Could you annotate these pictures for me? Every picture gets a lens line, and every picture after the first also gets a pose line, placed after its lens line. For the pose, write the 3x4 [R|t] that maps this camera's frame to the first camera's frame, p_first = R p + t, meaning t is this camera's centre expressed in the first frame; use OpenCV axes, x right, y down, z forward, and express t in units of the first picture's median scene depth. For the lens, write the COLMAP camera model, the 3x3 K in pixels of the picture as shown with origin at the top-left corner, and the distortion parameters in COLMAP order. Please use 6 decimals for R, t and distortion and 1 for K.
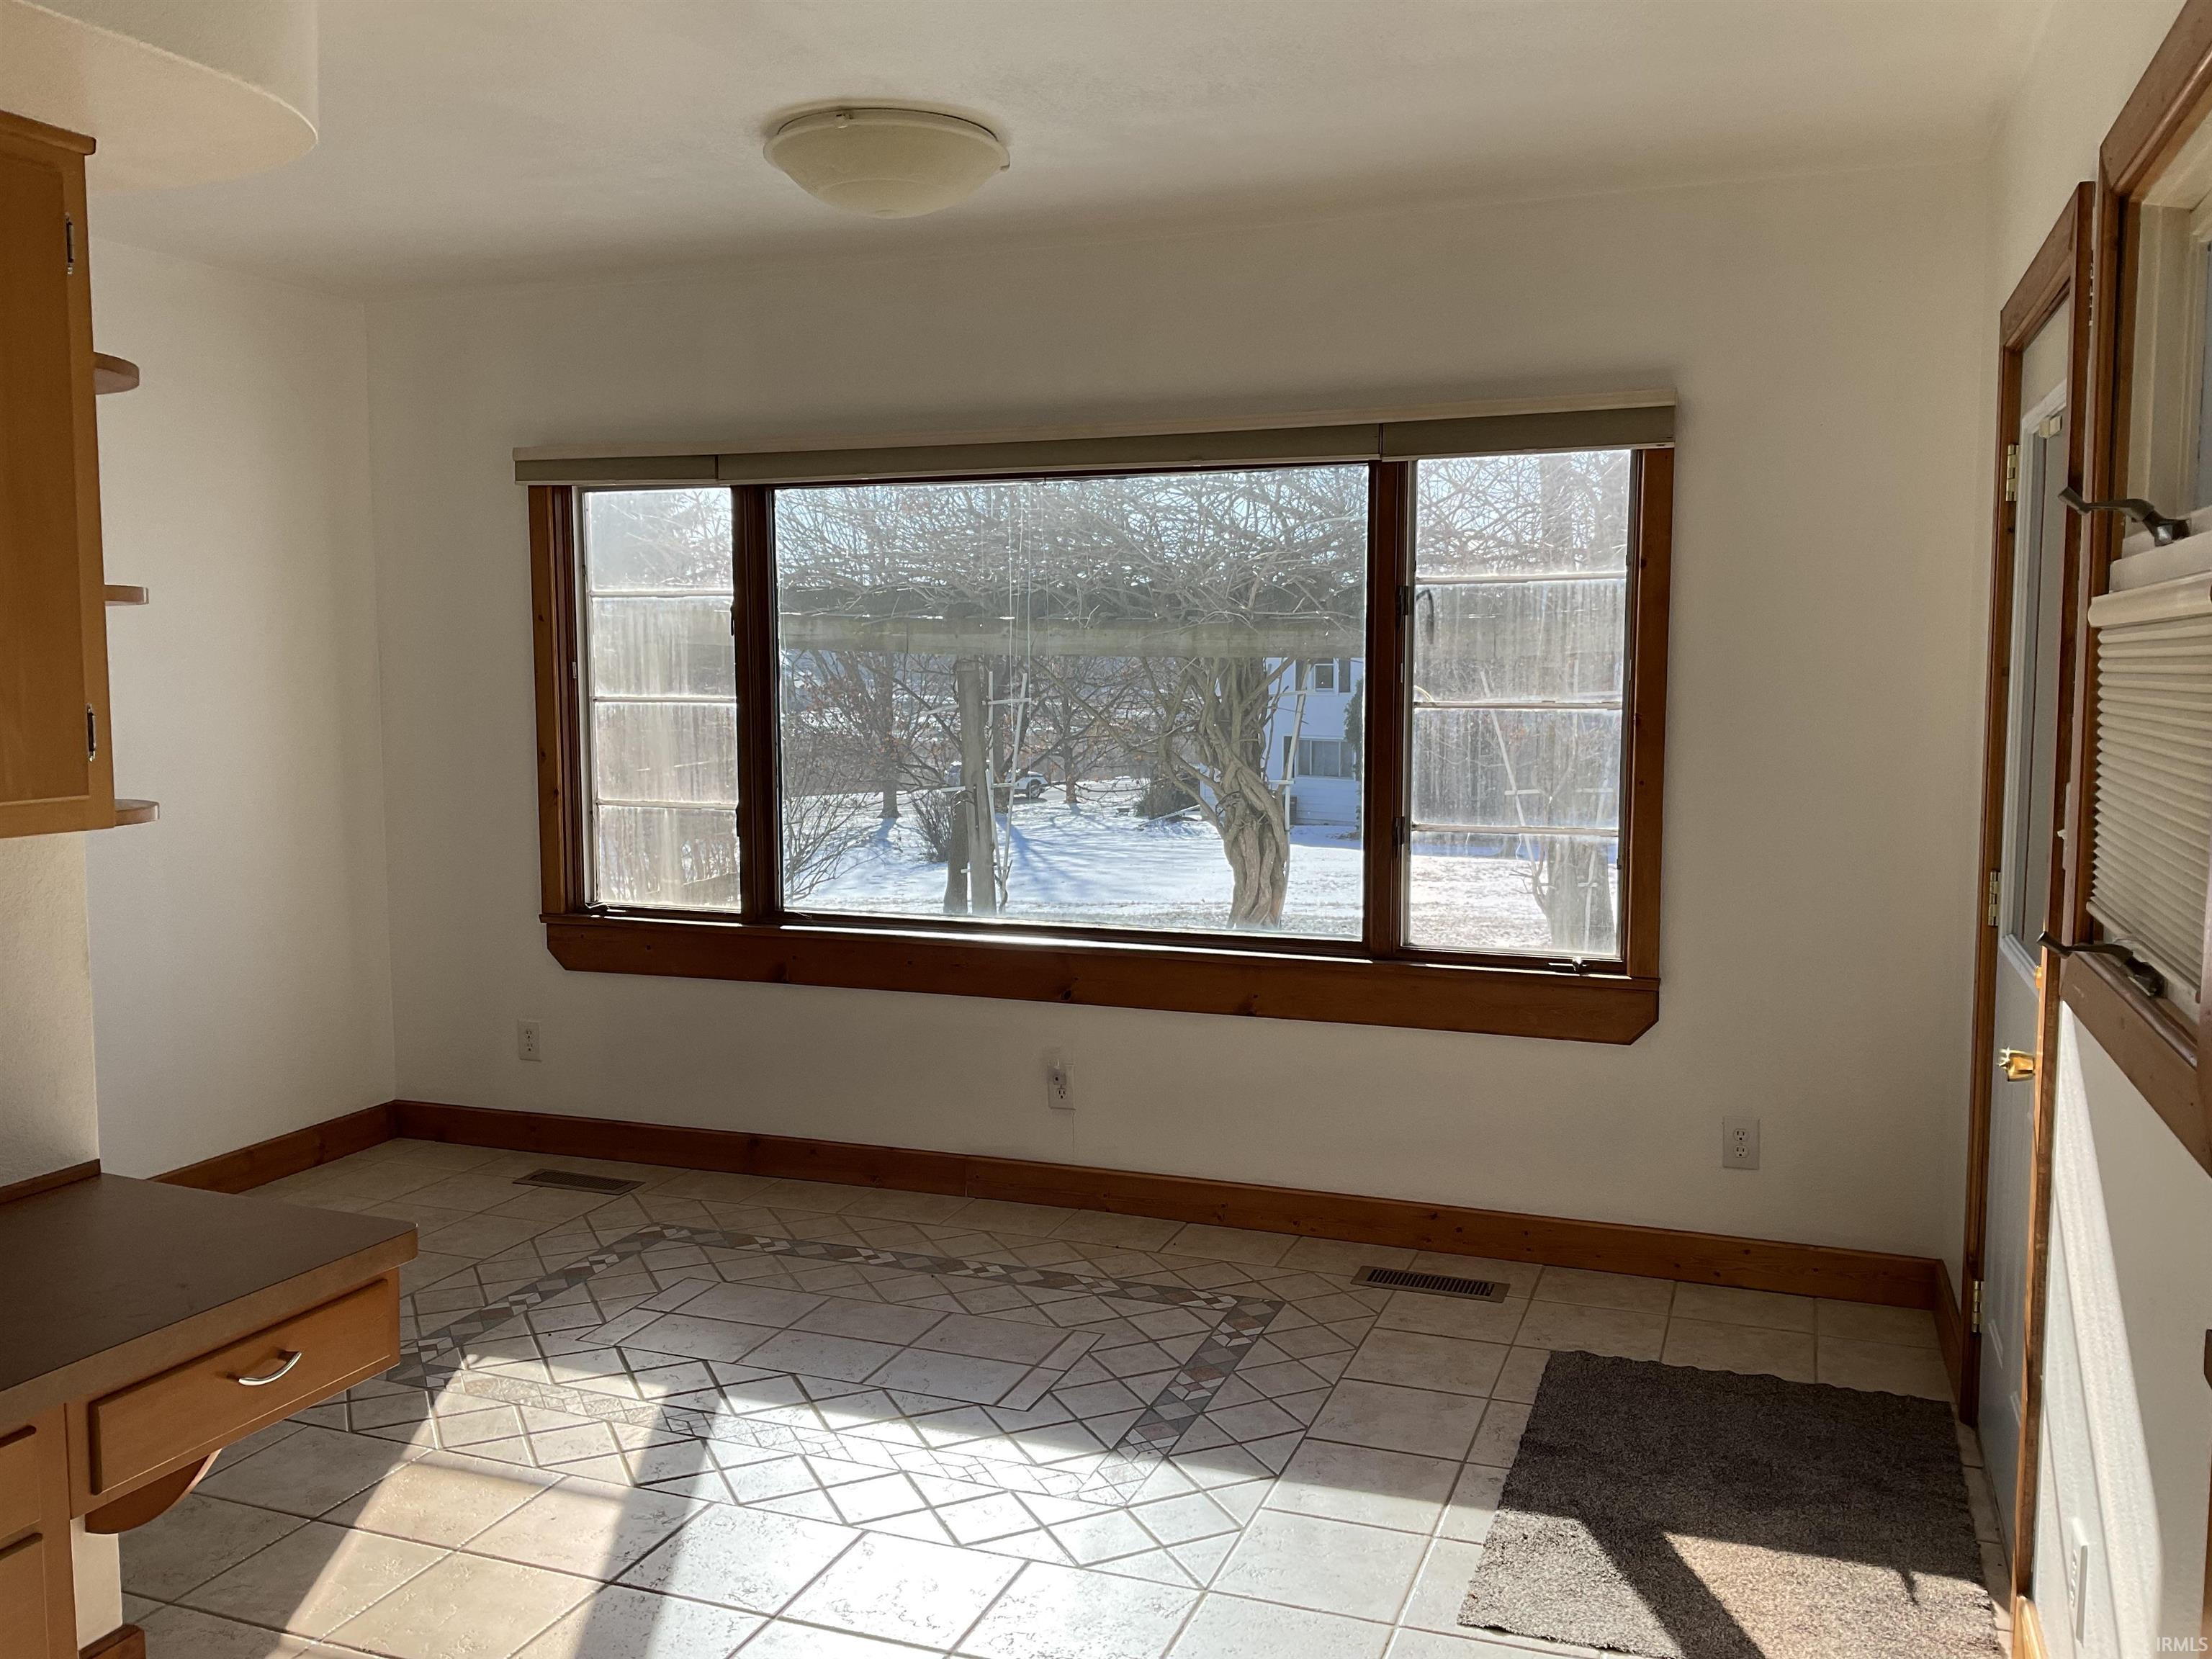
lens RADIAL K [[1826.4, 0, 1104.9], [0, 1826.4, 834.0], [0, 0, 1]] dist [-0.000228, -0.016739]
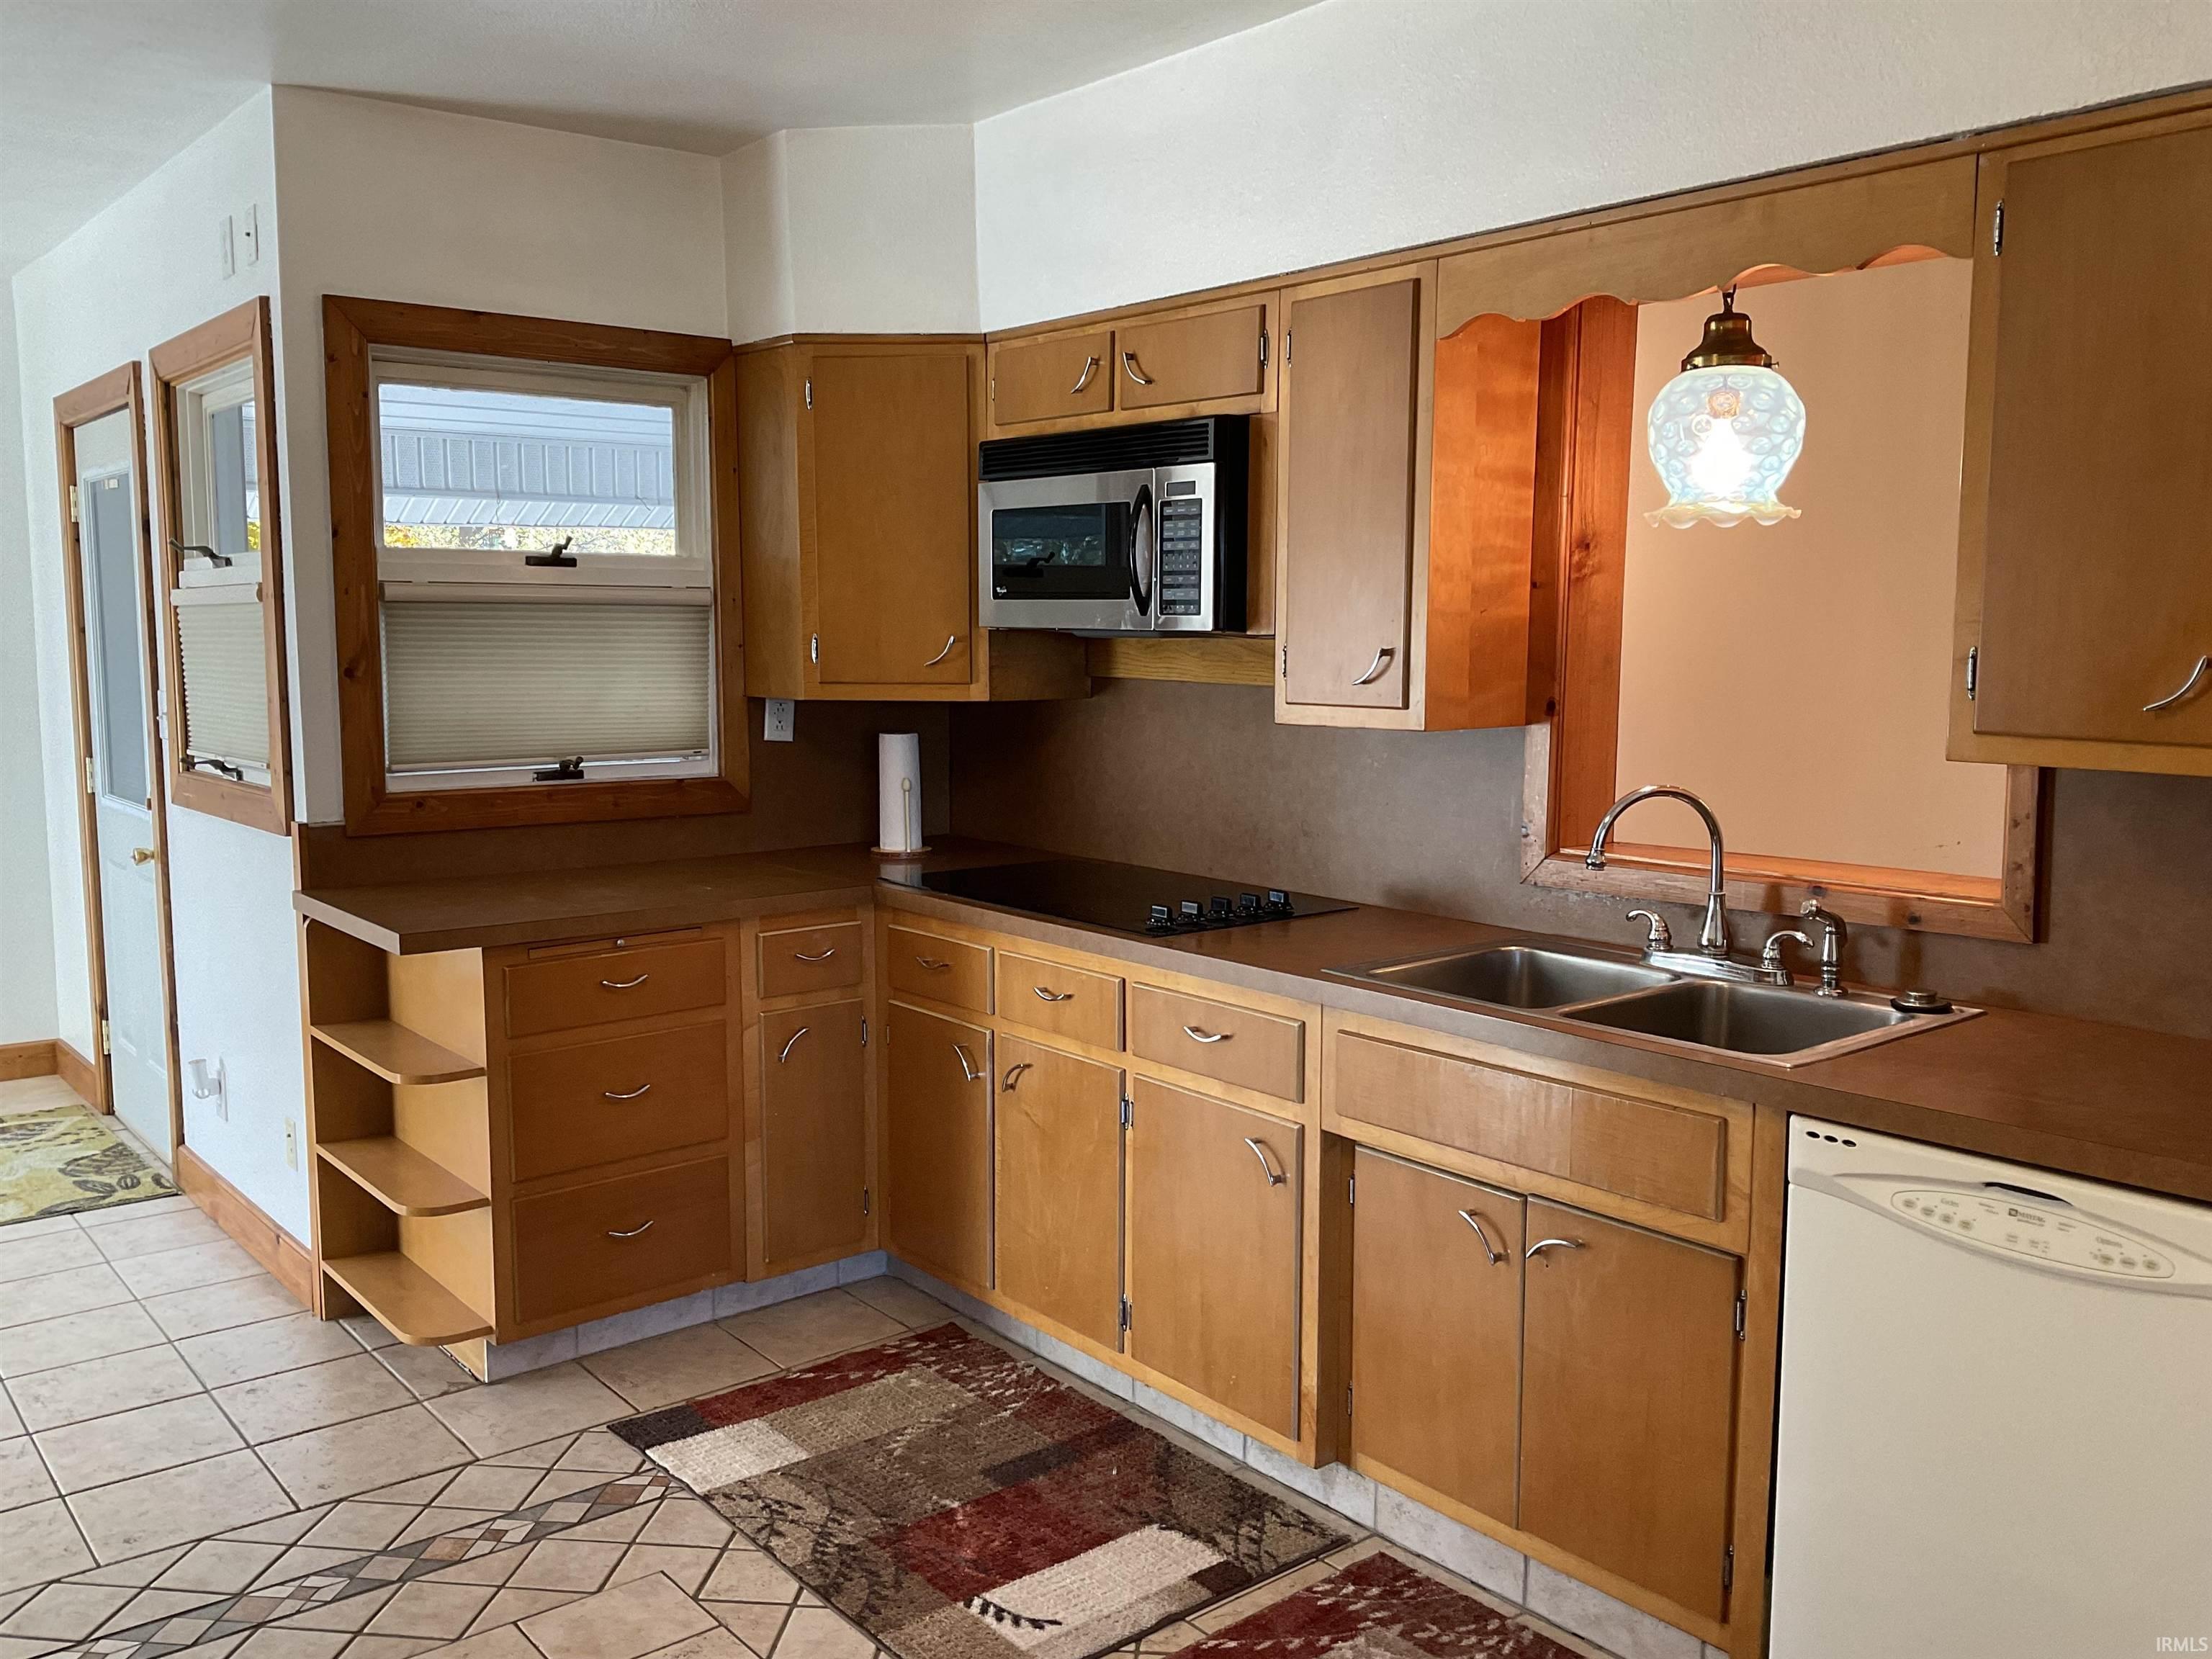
lens RADIAL K [[1826.4, 0, 1101.1], [0, 1826.4, 827.4], [0, 0, 1]] dist [-0.000228, -0.016739]
pose [[0.500996, -0.090044, 0.860753, -0.333472], [0.078249, 0.995212, 0.058566, 0.043370], [-0.861905, 0.038012, 0.505643, -0.417223]]
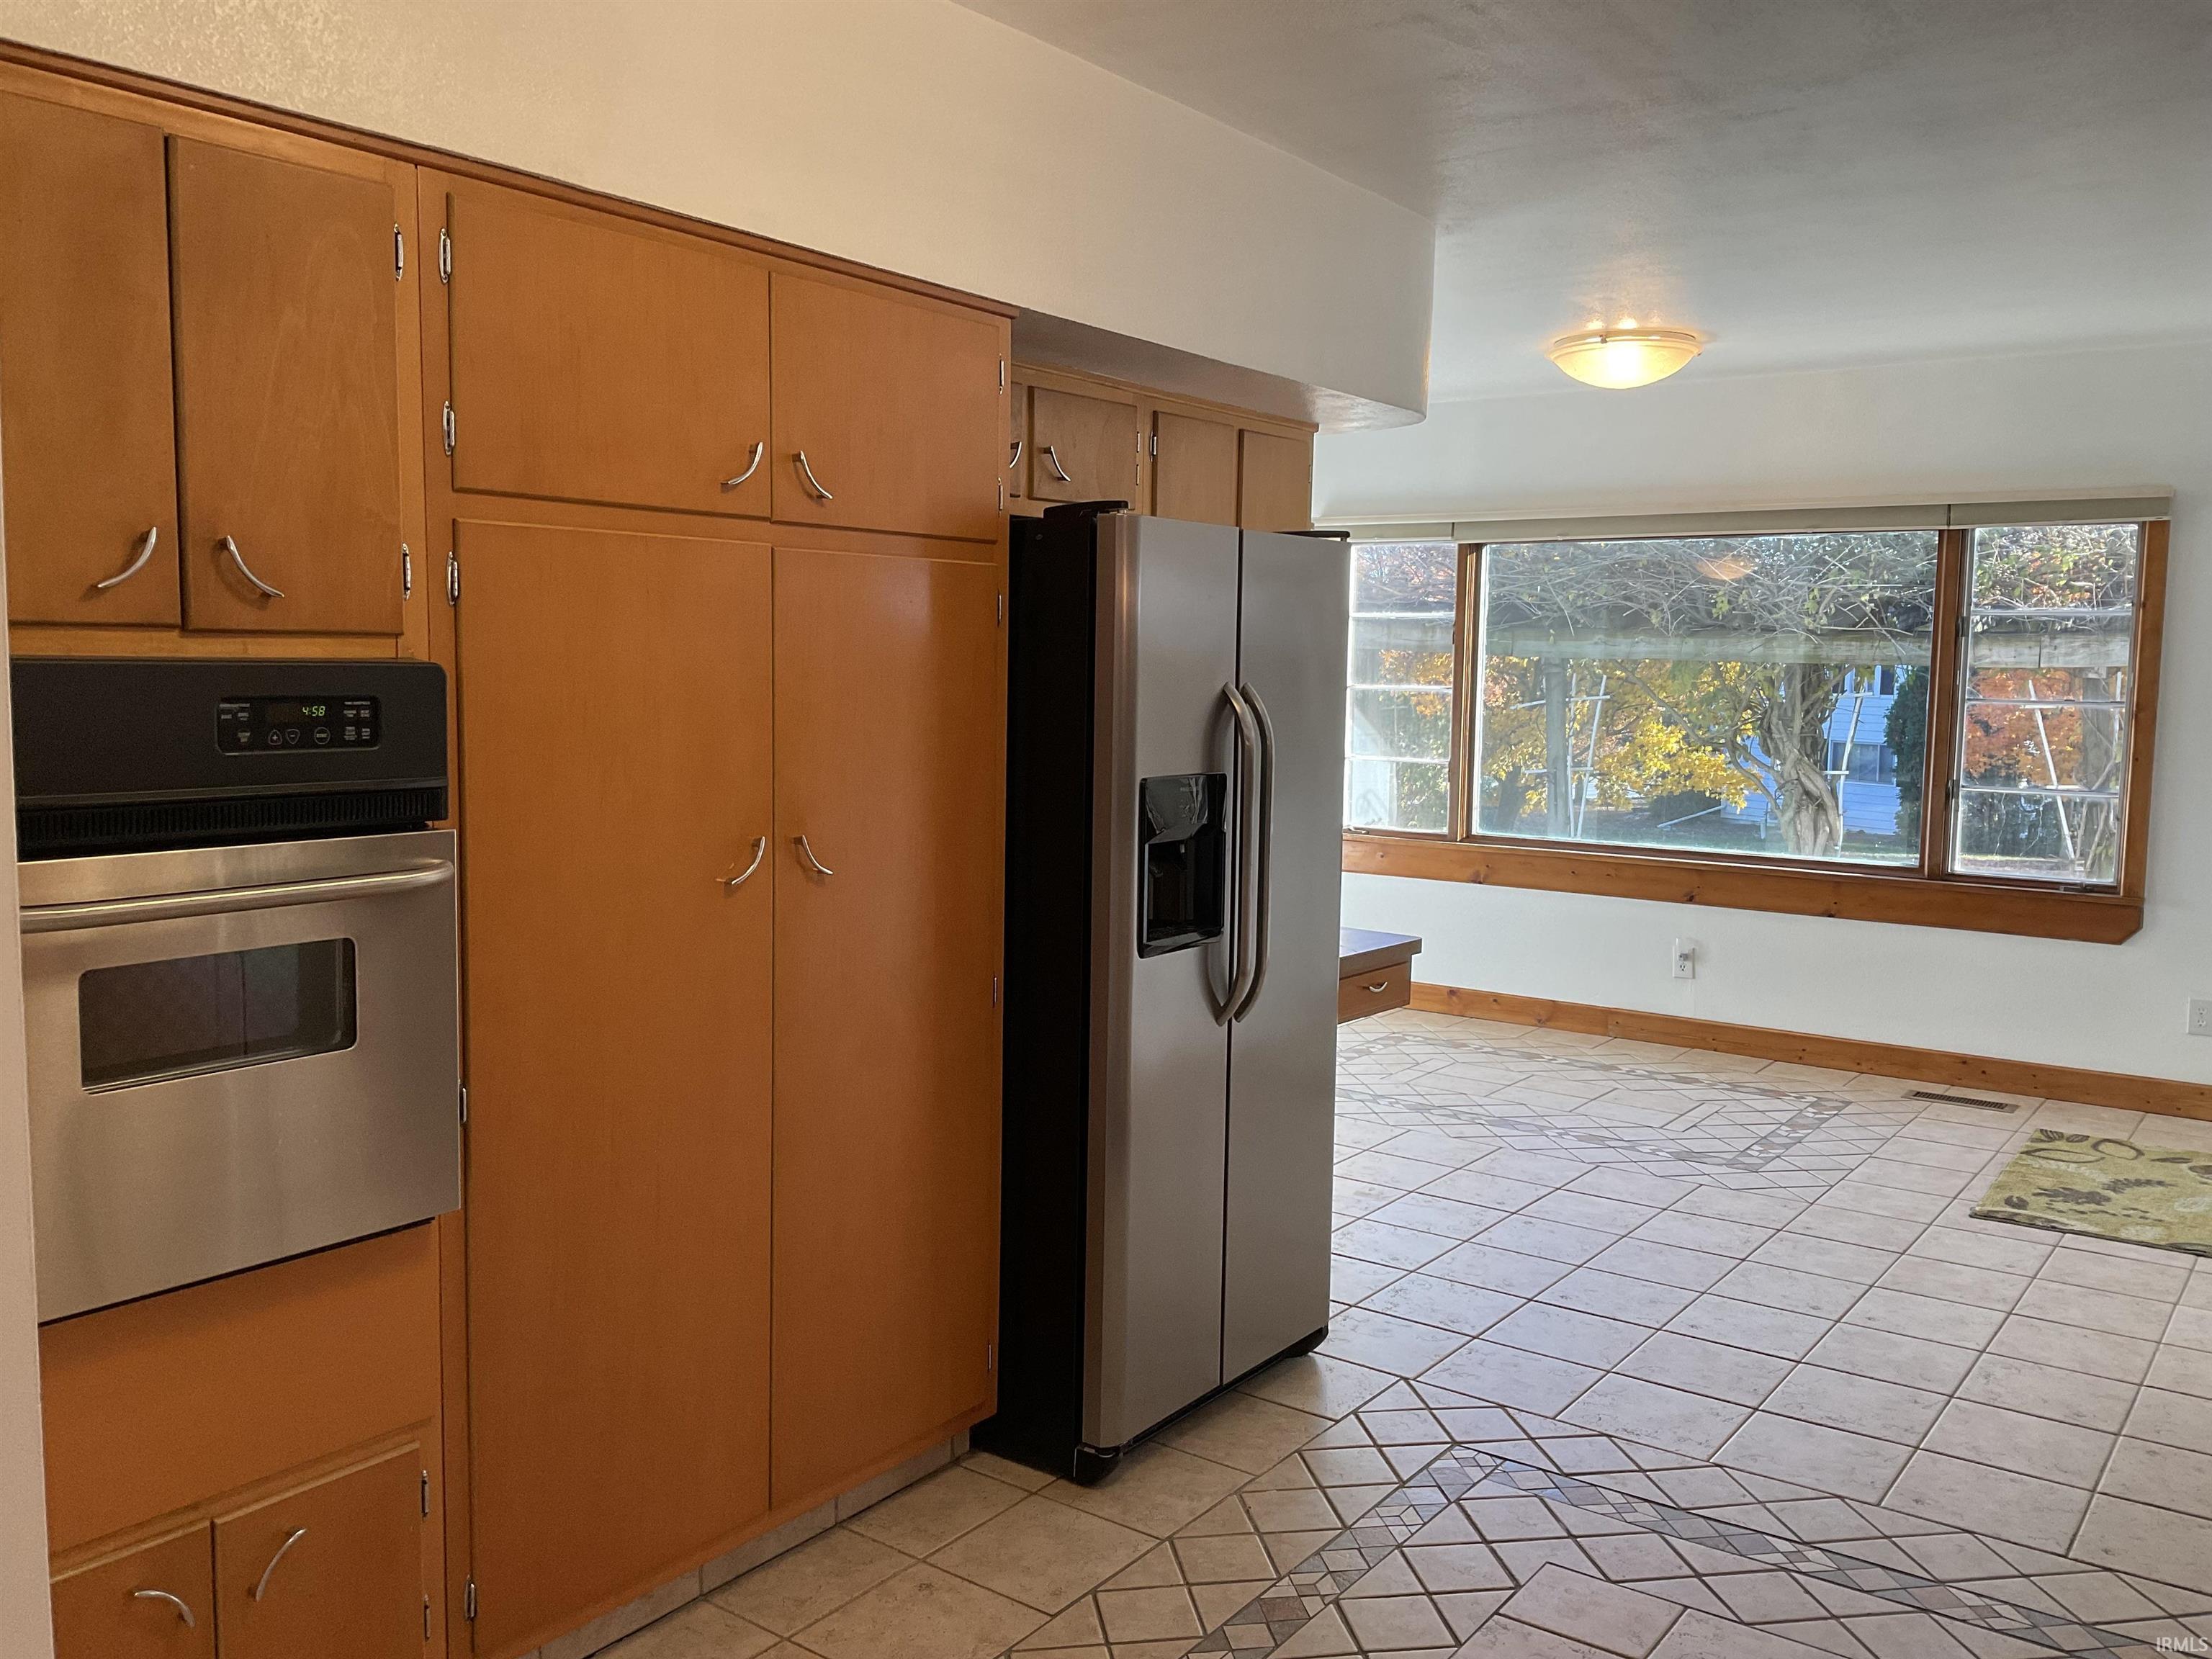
lens RADIAL K [[1826.4, 0, 1096.1], [0, 1826.4, 818.0], [0, 0, 1]] dist [-0.000228, -0.016739]
pose [[0.962308, 0.043632, -0.268438, -0.098560], [-0.045954, 0.998941, -0.002369, 0.056831], [0.268050, 0.014616, 0.963294, -0.559765]]
